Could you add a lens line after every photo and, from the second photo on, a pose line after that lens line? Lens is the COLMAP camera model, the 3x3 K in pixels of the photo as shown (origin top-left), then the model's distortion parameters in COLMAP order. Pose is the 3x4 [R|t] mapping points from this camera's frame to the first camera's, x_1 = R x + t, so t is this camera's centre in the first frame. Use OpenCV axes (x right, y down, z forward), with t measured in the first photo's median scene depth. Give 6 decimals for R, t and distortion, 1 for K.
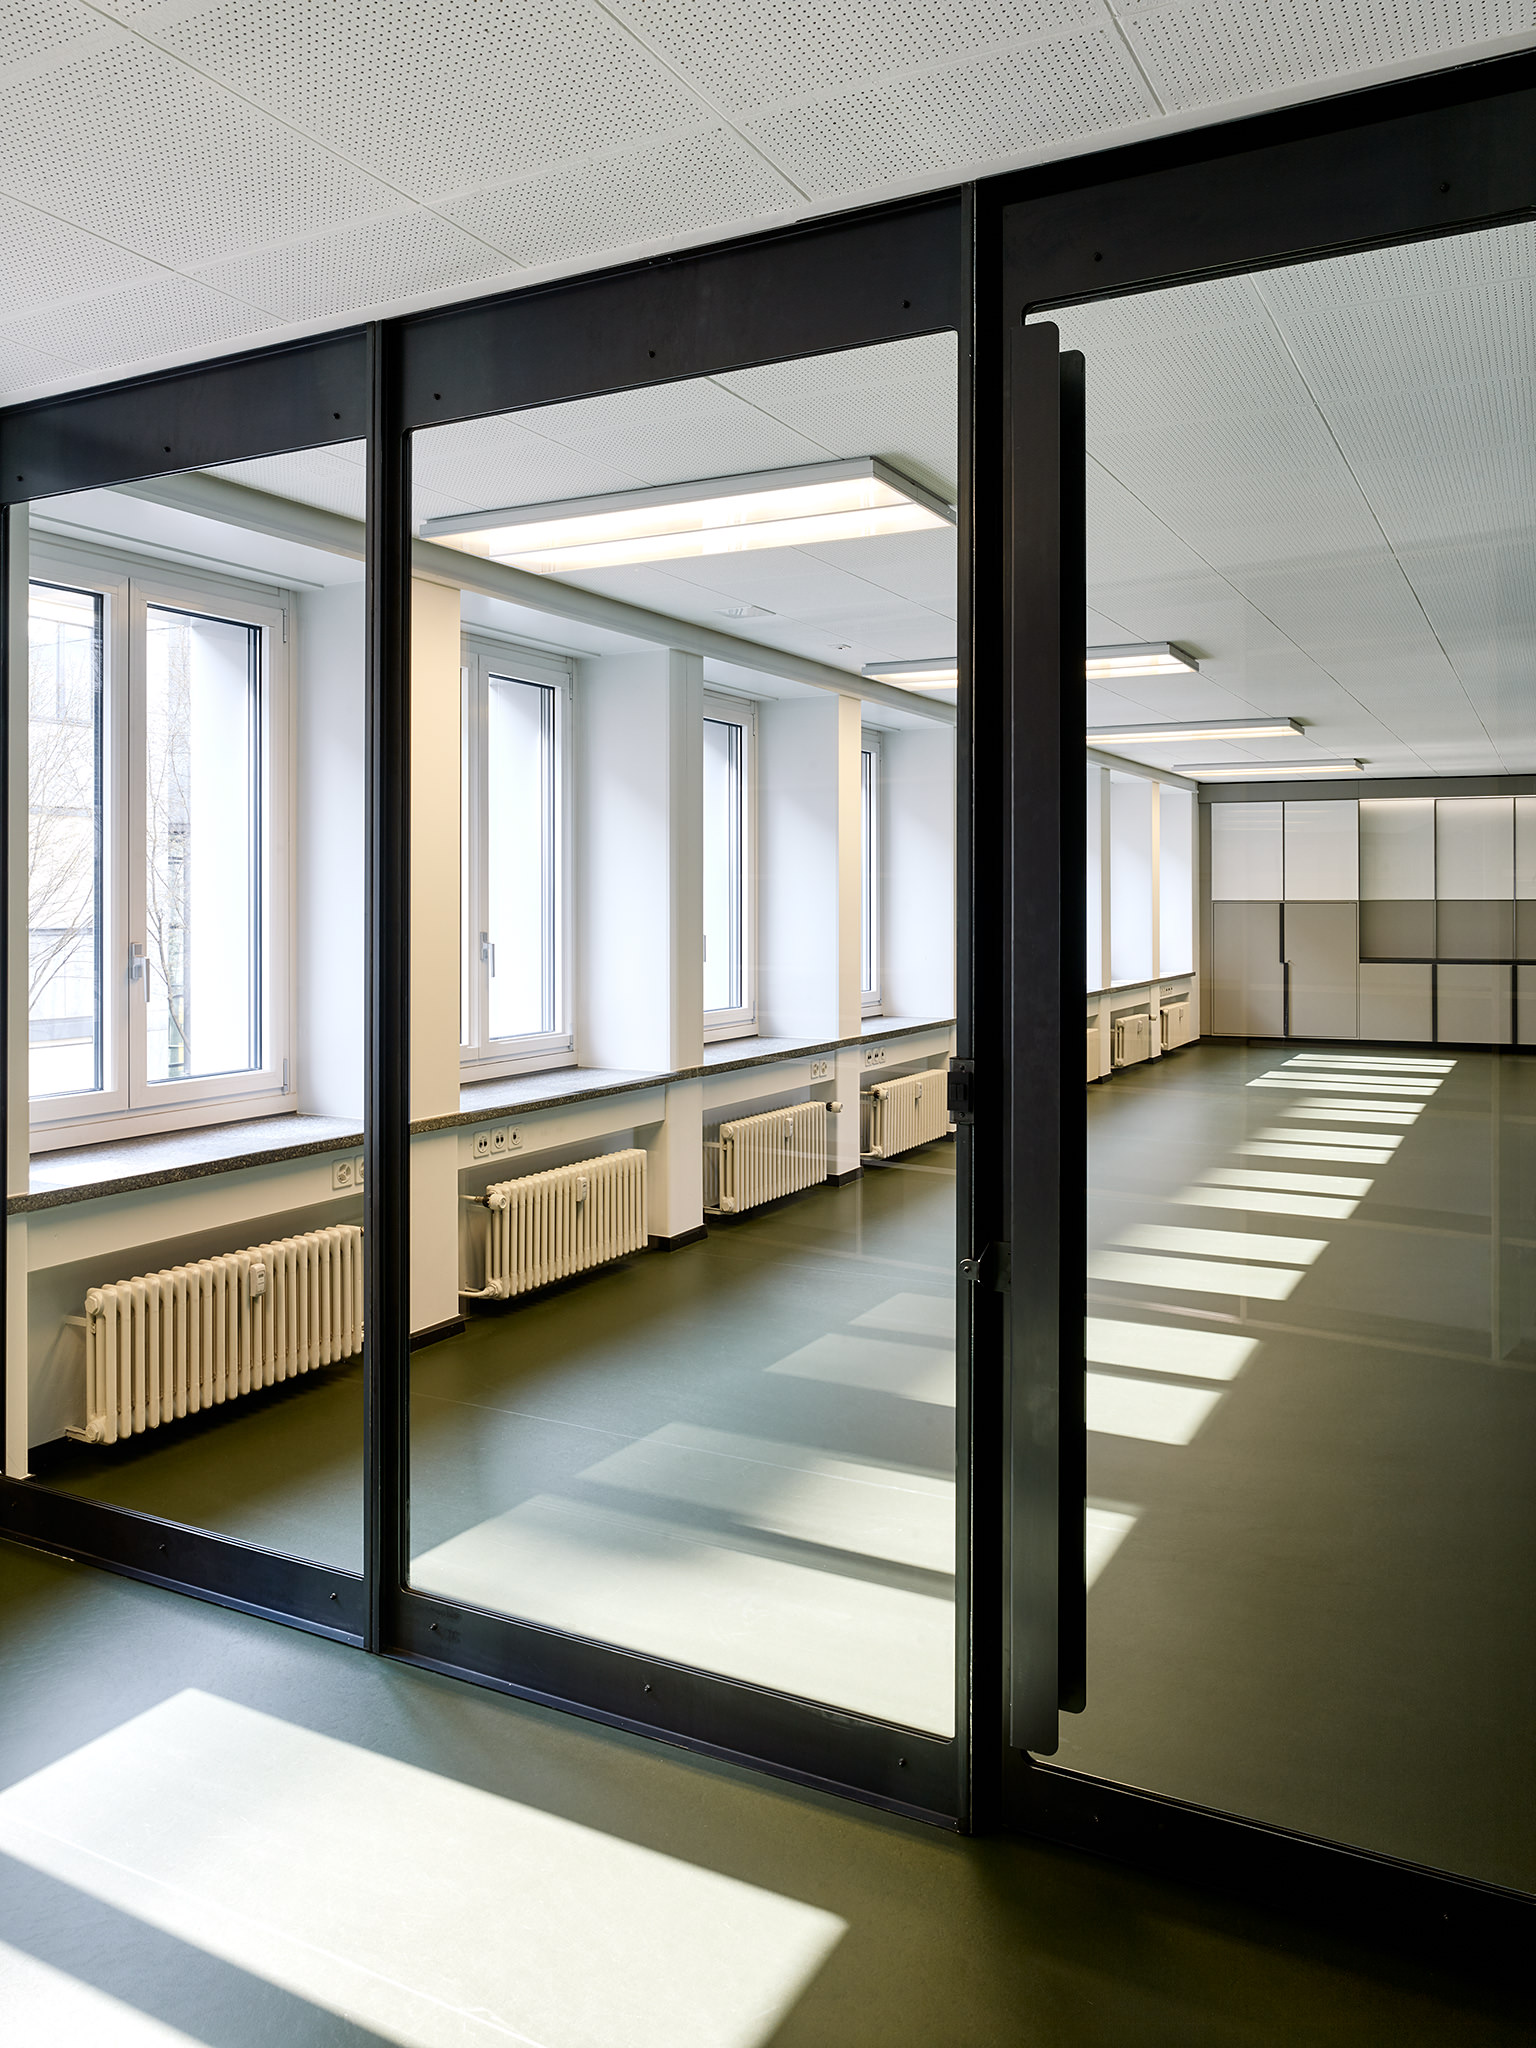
lens RADIAL K [[1524.5, 0, 771.8], [0, 1524.5, 1047.4], [0, 0, 1]] dist [0.002269, 0.000956]
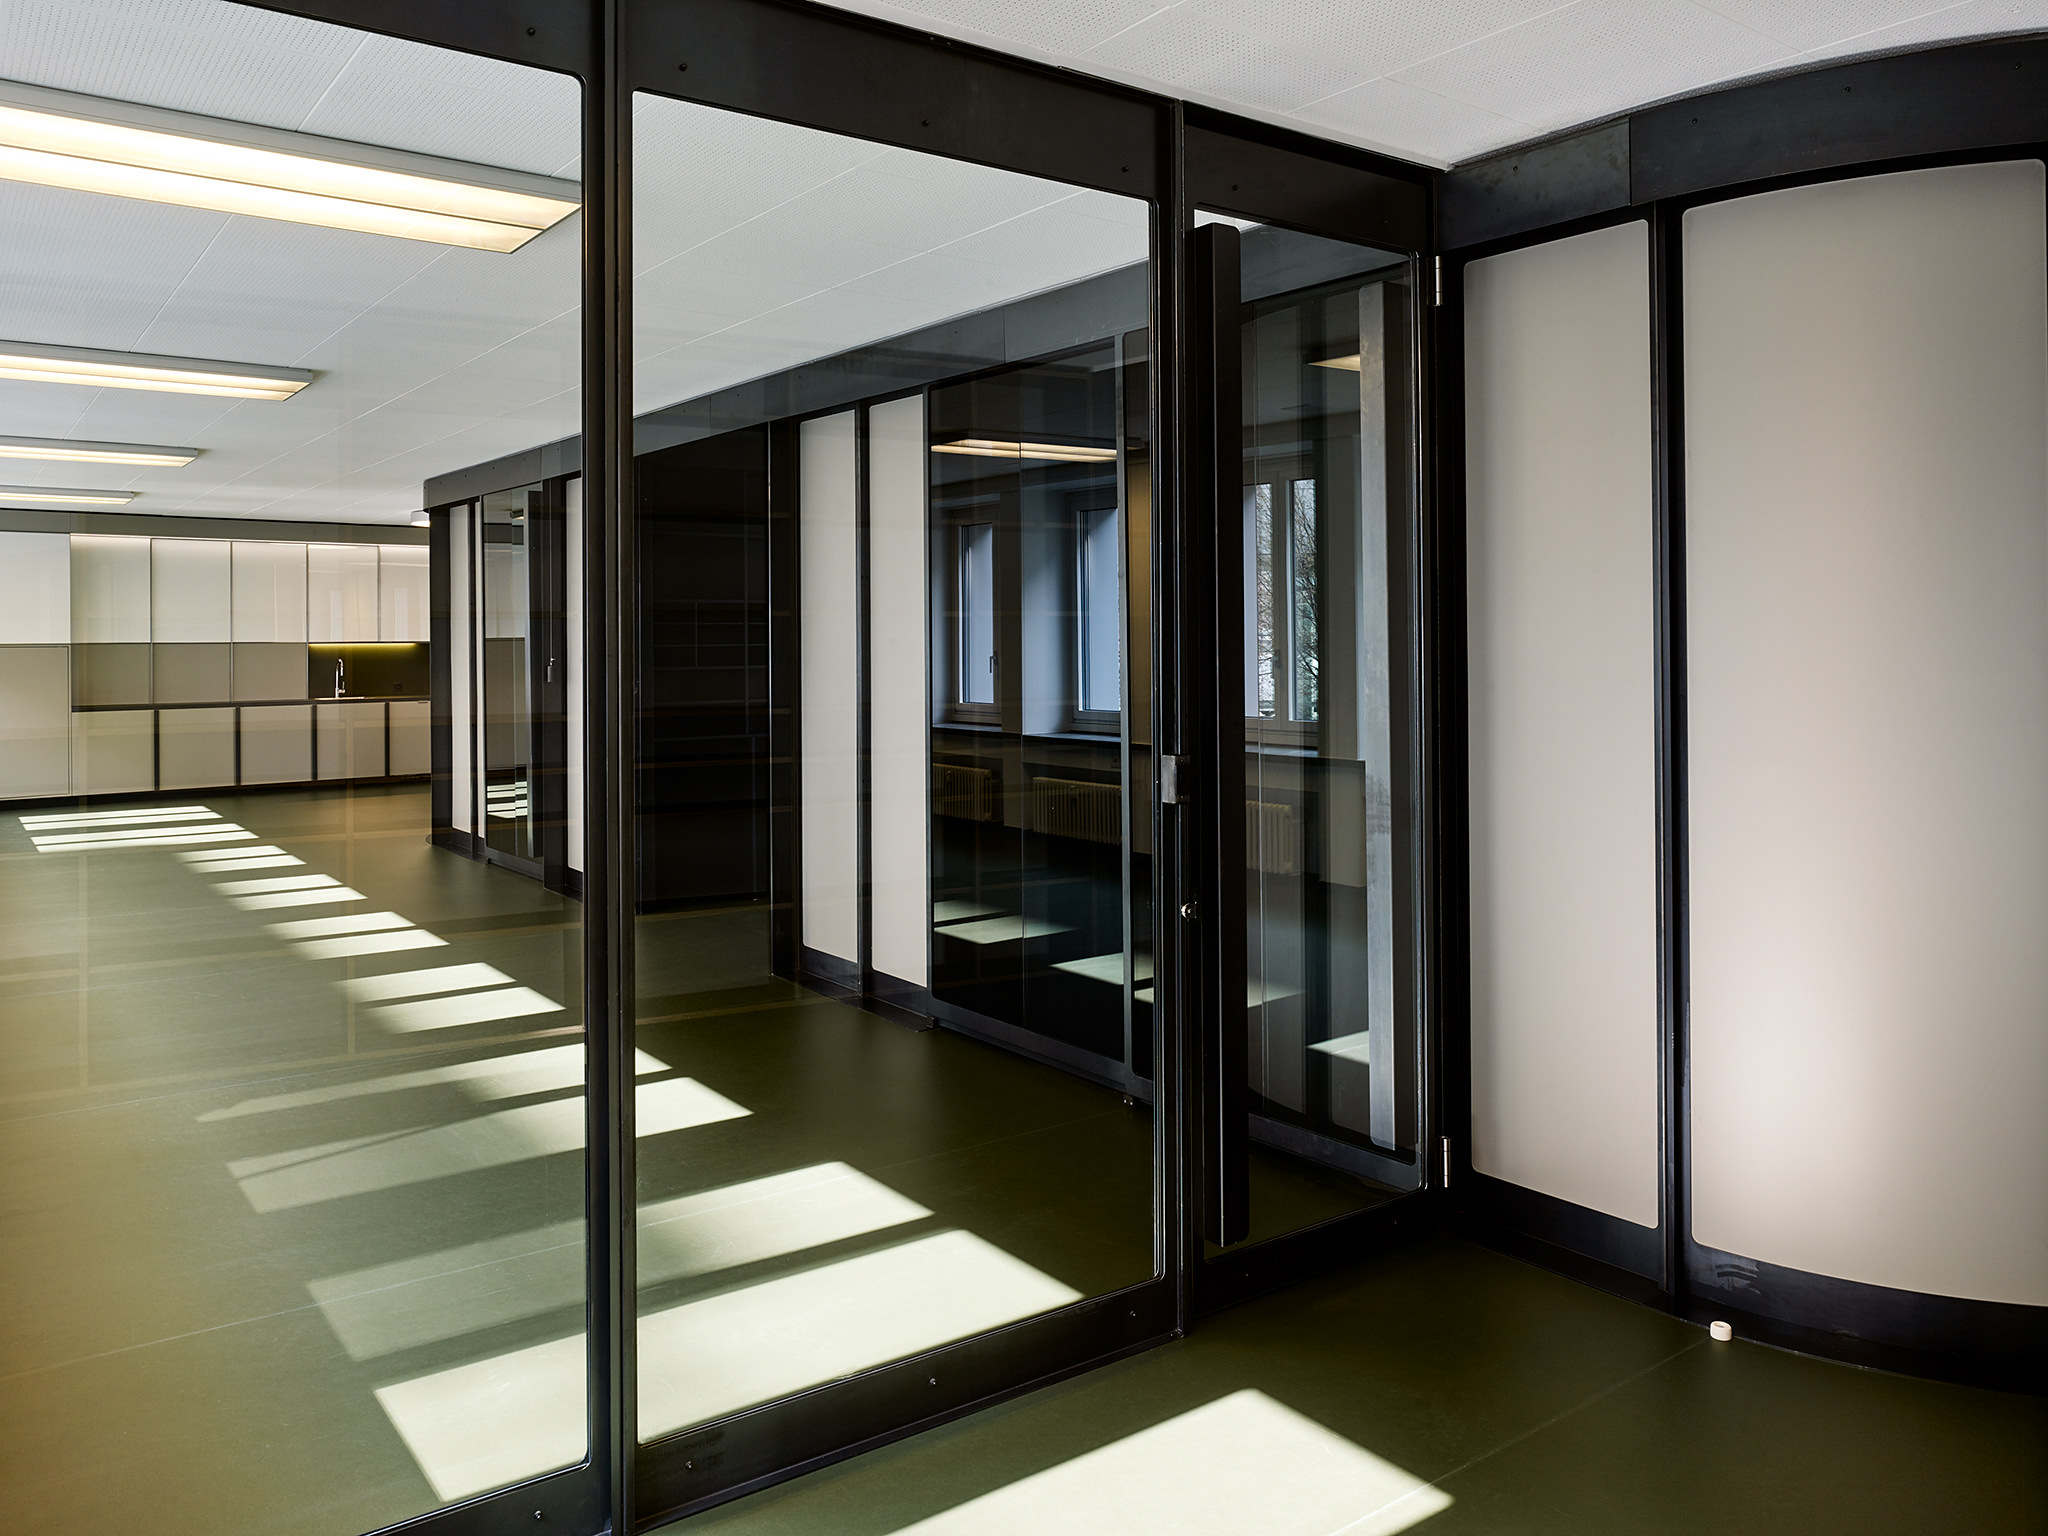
lens RADIAL K [[1524.5, 0, 1019.9], [0, 1524.5, 763.0], [0, 0, 1]] dist [0.002269, 0.000956]
pose [[0.440294, -0.075172, 0.894701, -0.195643], [0.093079, 0.994941, 0.037789, -0.007150], [-0.893016, 0.066639, 0.445064, 0.092246]]
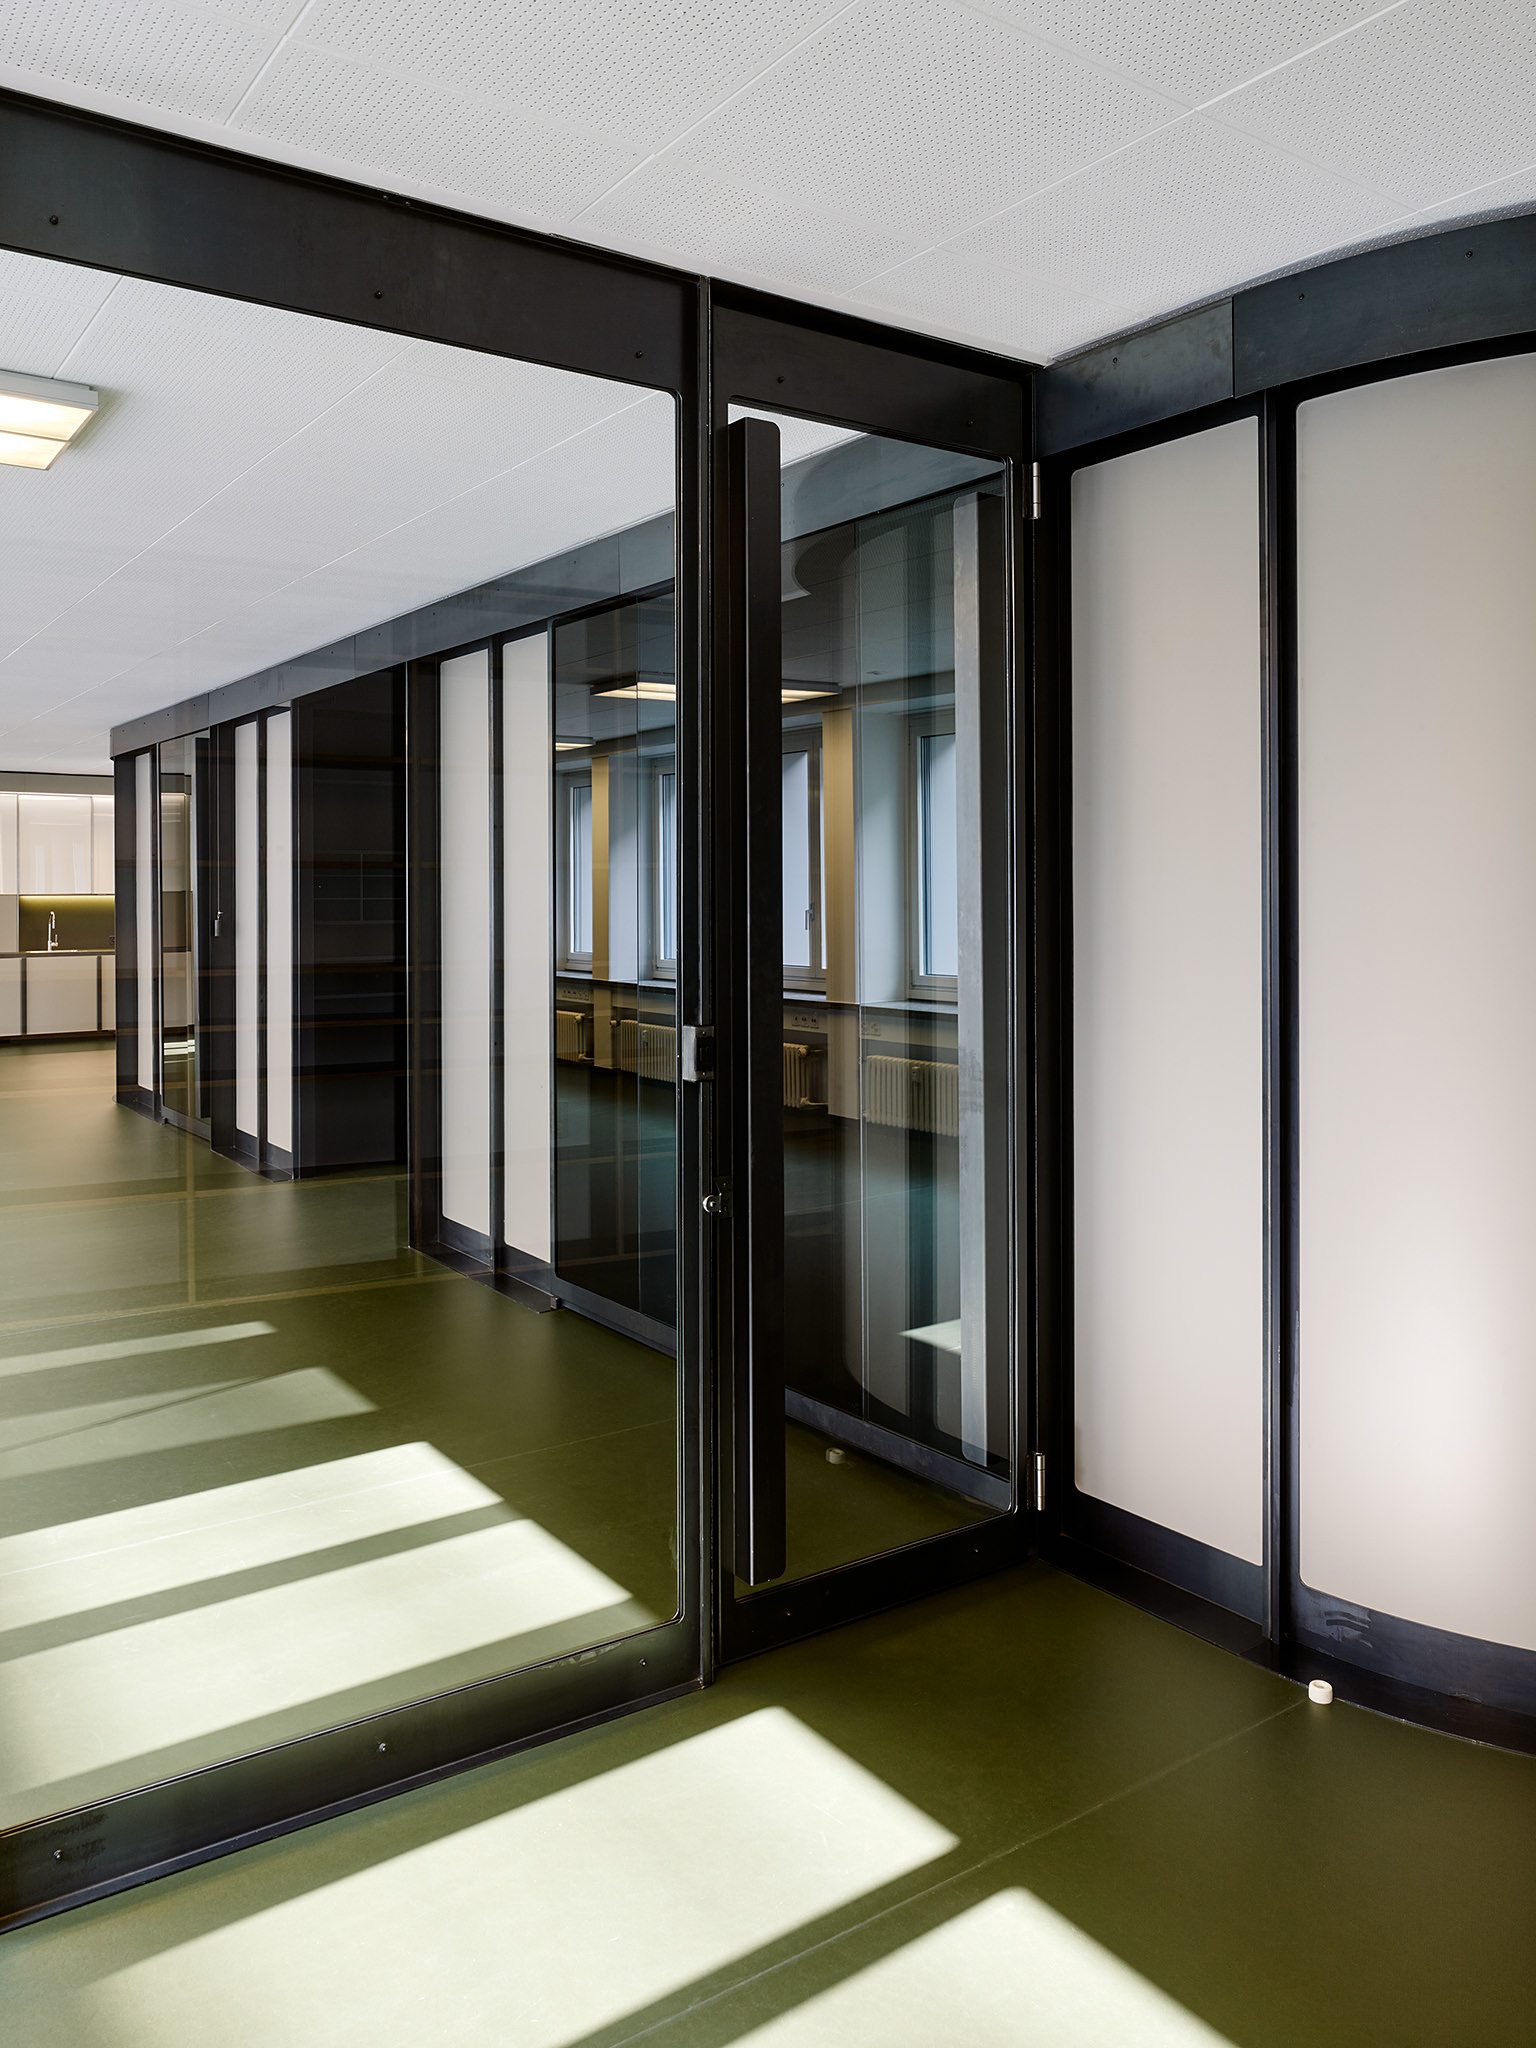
lens RADIAL K [[1514.0, 0, 768.0], [0, 1514.0, 1024.0], [0, 0, 1]] dist [0.001548, 0.003604]
pose [[0.464118, -0.077052, 0.882416, -0.152032], [0.088775, 0.995240, 0.040212, -0.004945], [-0.881314, 0.059673, 0.468749, 0.071611]]
